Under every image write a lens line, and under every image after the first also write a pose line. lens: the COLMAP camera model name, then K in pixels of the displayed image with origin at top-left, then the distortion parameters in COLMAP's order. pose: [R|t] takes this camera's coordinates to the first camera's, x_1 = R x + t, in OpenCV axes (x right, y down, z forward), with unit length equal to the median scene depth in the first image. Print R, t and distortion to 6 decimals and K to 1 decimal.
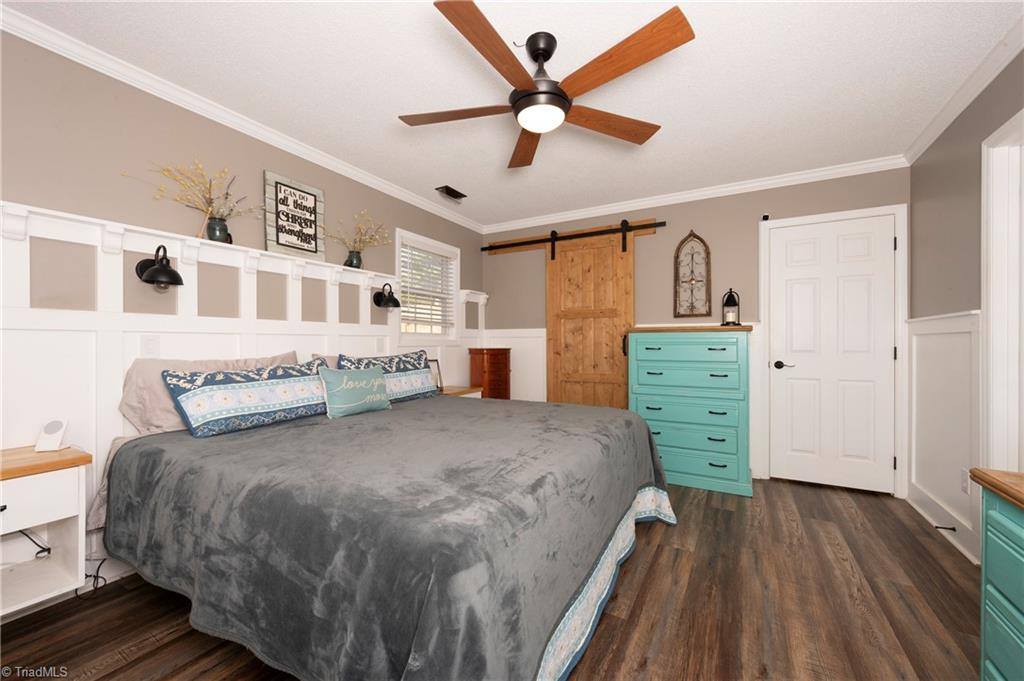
lens RADIAL K [[399.3, 0, 508.9], [0, 399.3, 345.2], [0, 0, 1]] dist [0.002956, 0.000218]
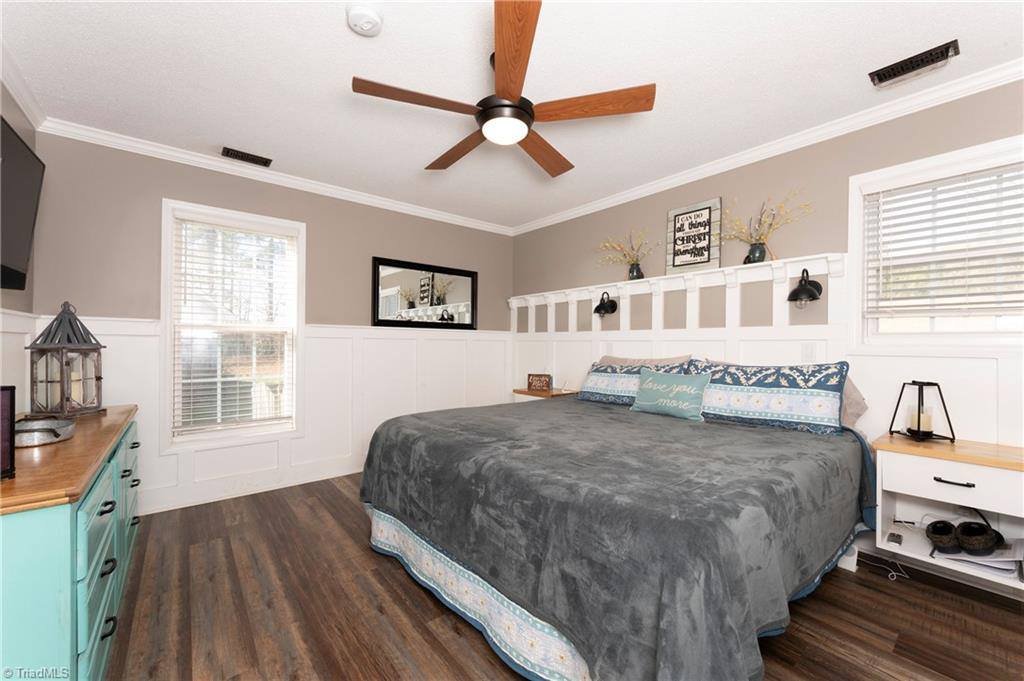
lens RADIAL K [[399.3, 0, 511.5], [0, 399.3, 342.3], [0, 0, 1]] dist [0.002956, 0.000218]
pose [[-0.345876, -0.014006, -0.938176, 0.705158], [-0.019244, 0.999784, -0.007831, -0.004217], [0.938083, 0.015345, -0.346071, 0.932060]]
